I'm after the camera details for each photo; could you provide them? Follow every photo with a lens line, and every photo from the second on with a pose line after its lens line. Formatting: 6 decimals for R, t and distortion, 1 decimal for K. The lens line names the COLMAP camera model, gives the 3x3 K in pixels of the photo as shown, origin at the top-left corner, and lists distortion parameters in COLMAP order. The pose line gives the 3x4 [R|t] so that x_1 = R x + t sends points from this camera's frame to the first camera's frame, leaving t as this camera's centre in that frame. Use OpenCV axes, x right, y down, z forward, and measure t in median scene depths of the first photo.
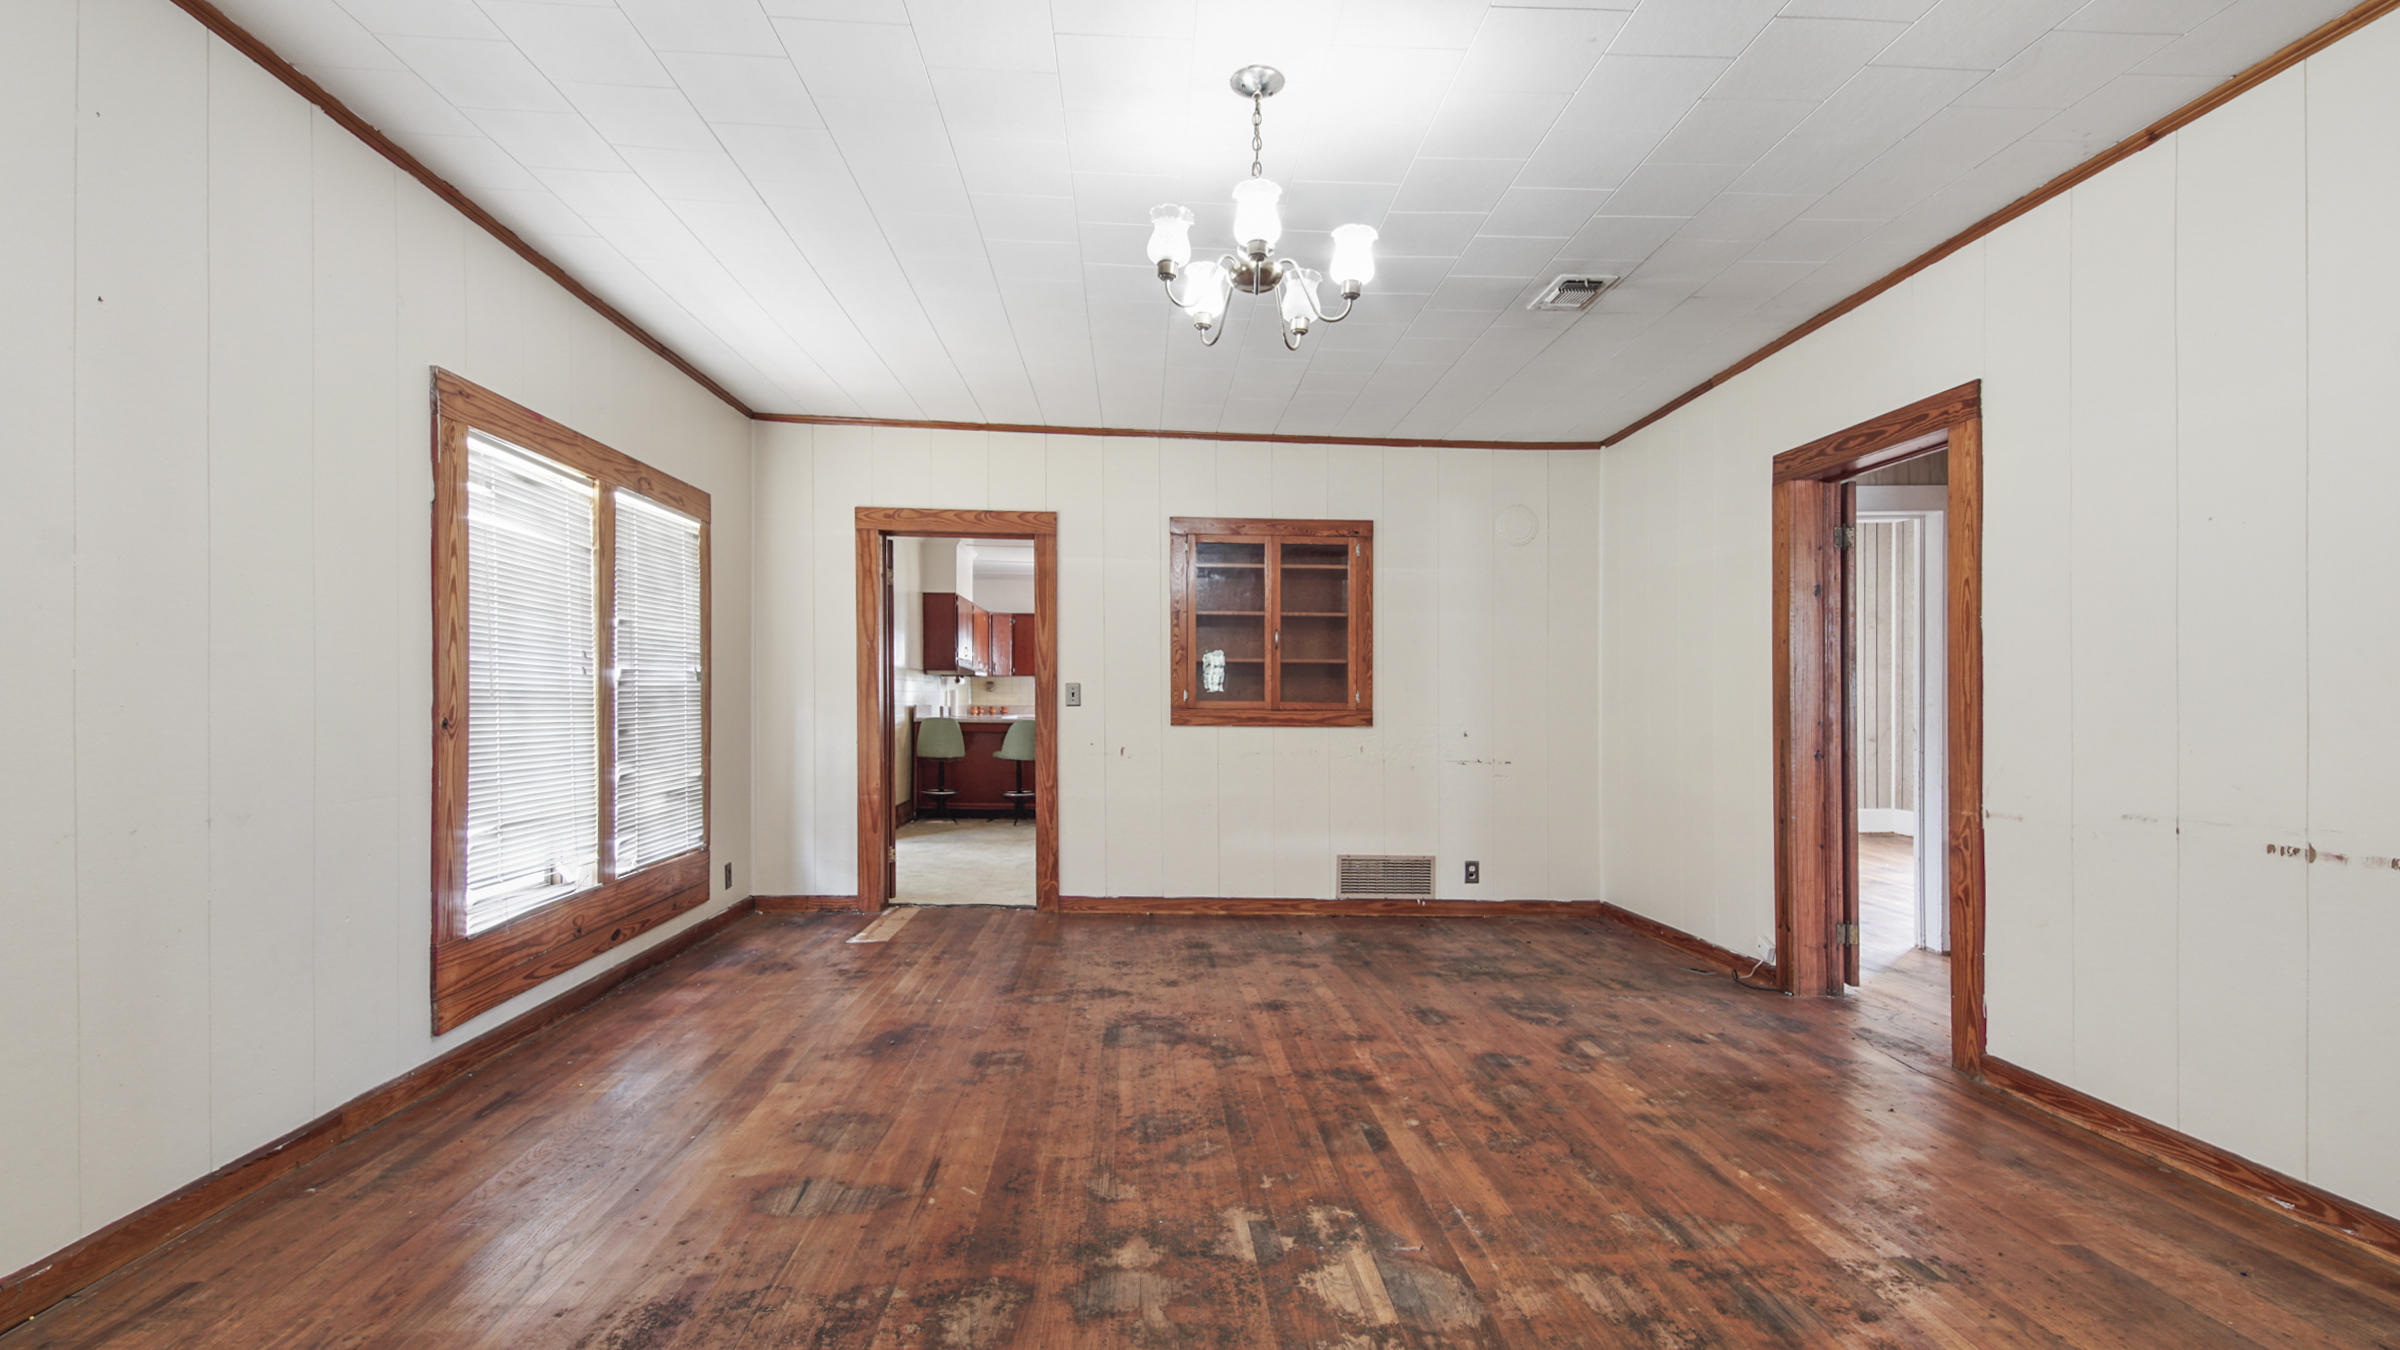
lens RADIAL K [[1071.3, 0, 1200.0], [0, 1071.3, 675.0], [0, 0, 1]] dist [0.036036, -0.020814]
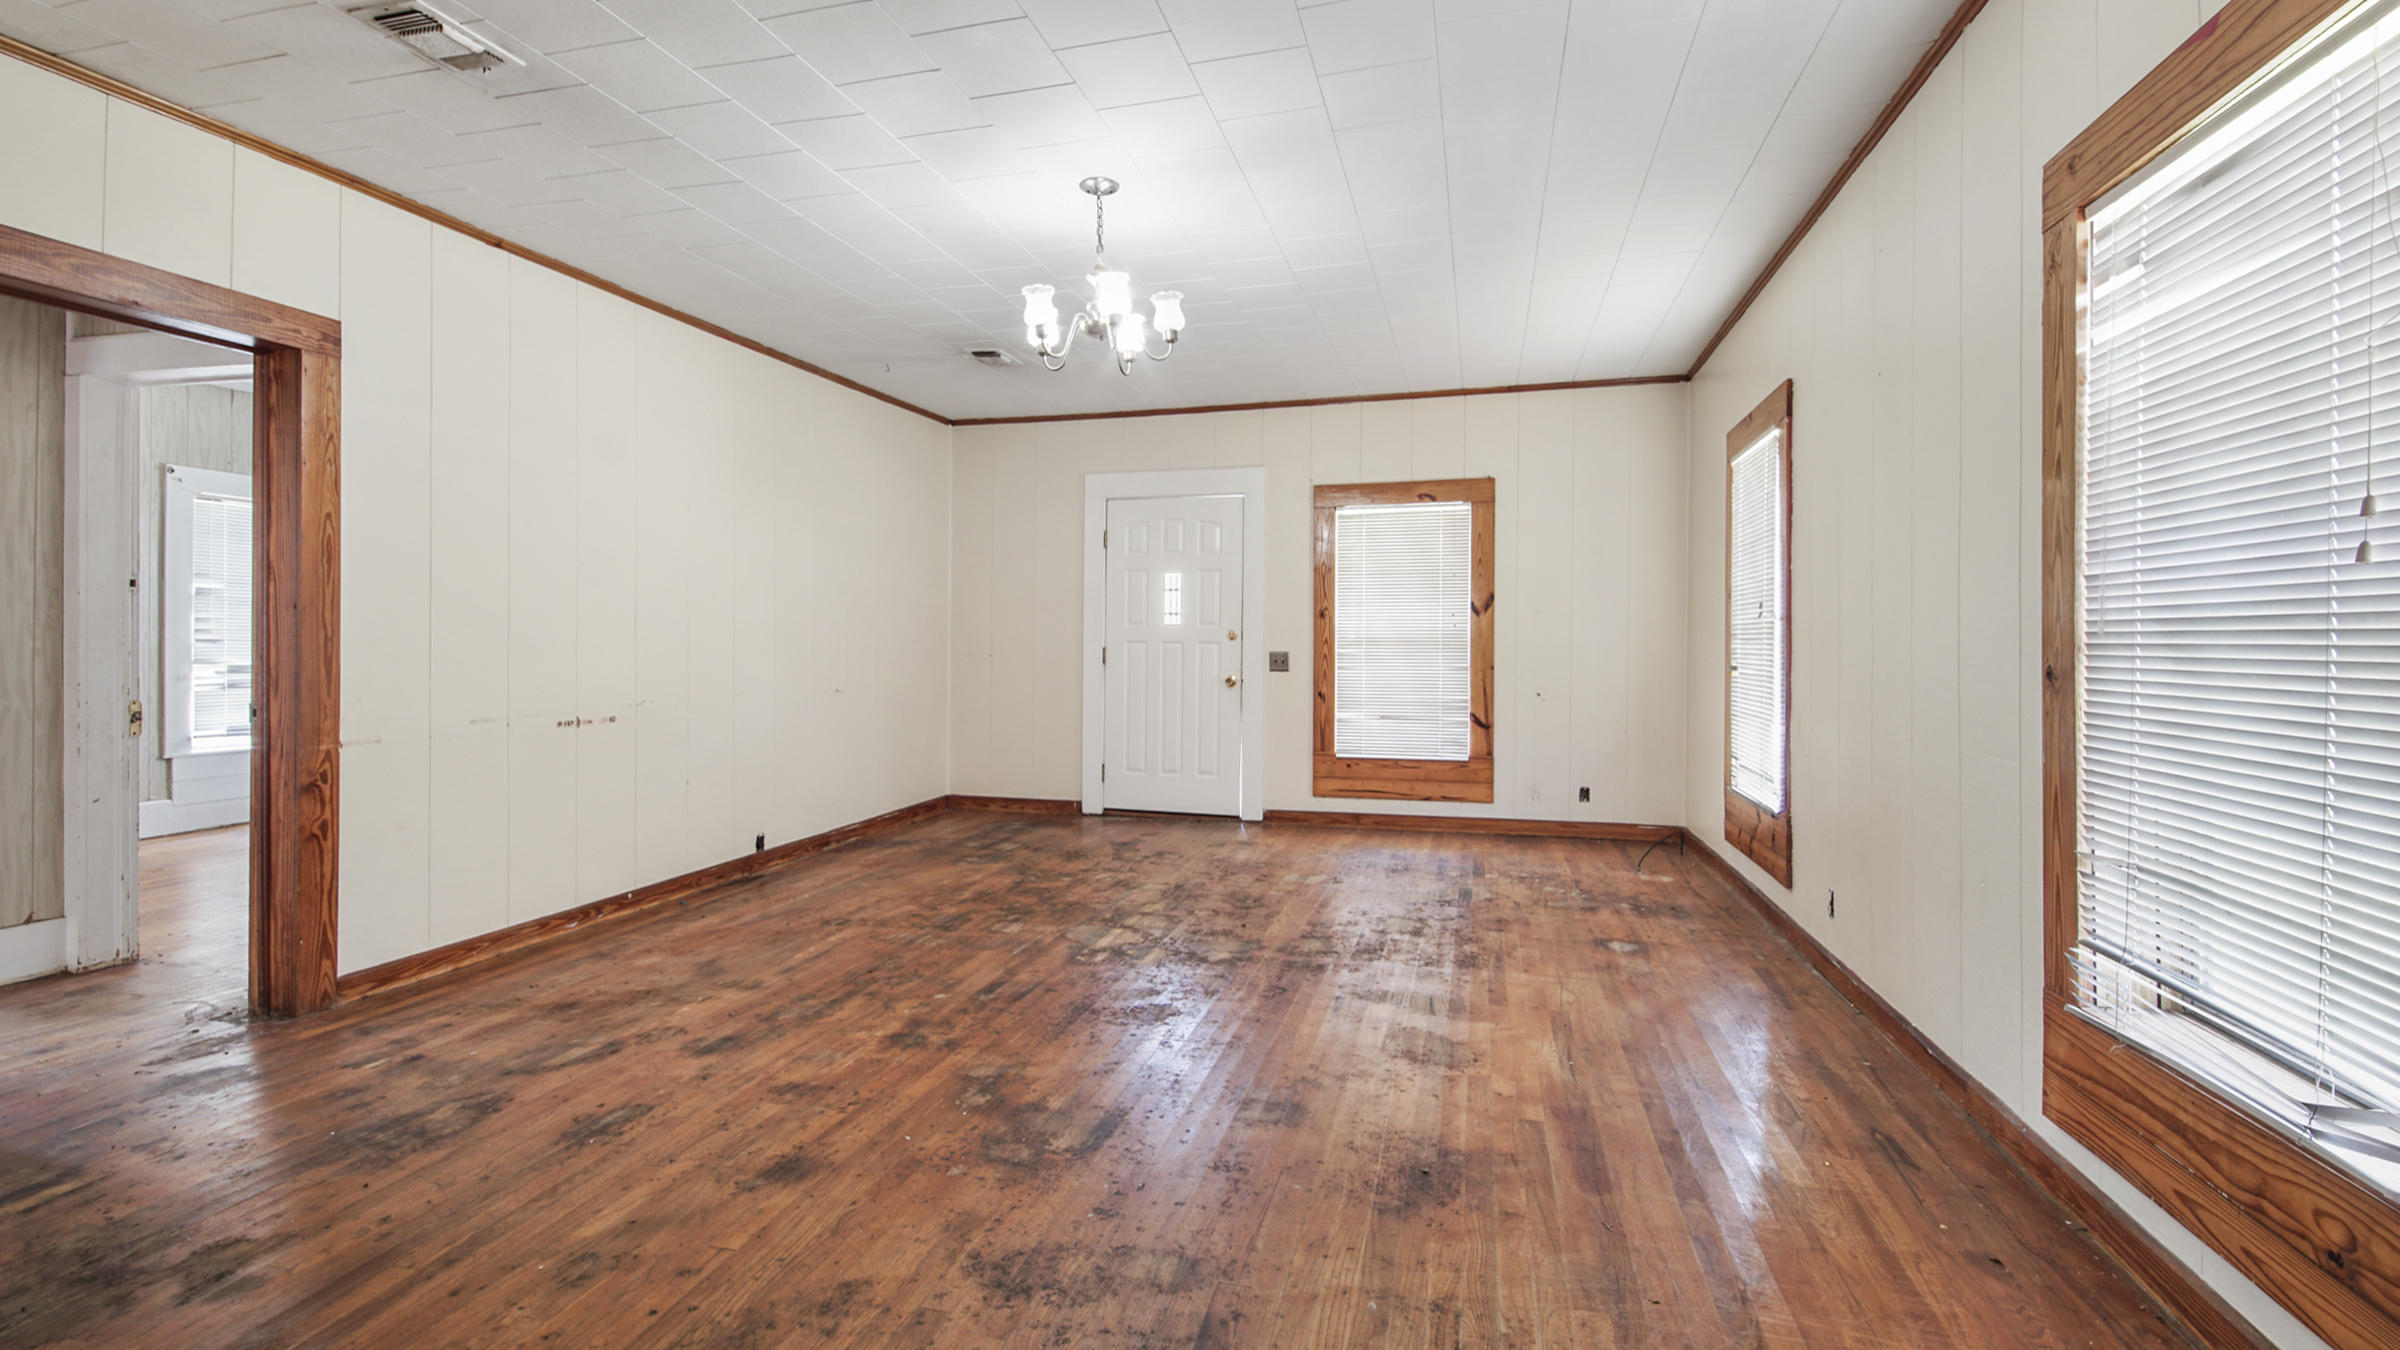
lens RADIAL K [[1071.3, 0, 1200.0], [0, 1071.3, 675.0], [0, 0, 1]] dist [0.036036, -0.020814]
pose [[-0.949680, -0.013835, 0.312917, -0.399564], [-0.013099, 0.999904, 0.004454, 0.050889], [-0.312948, 0.000131, -0.949770, 1.861368]]
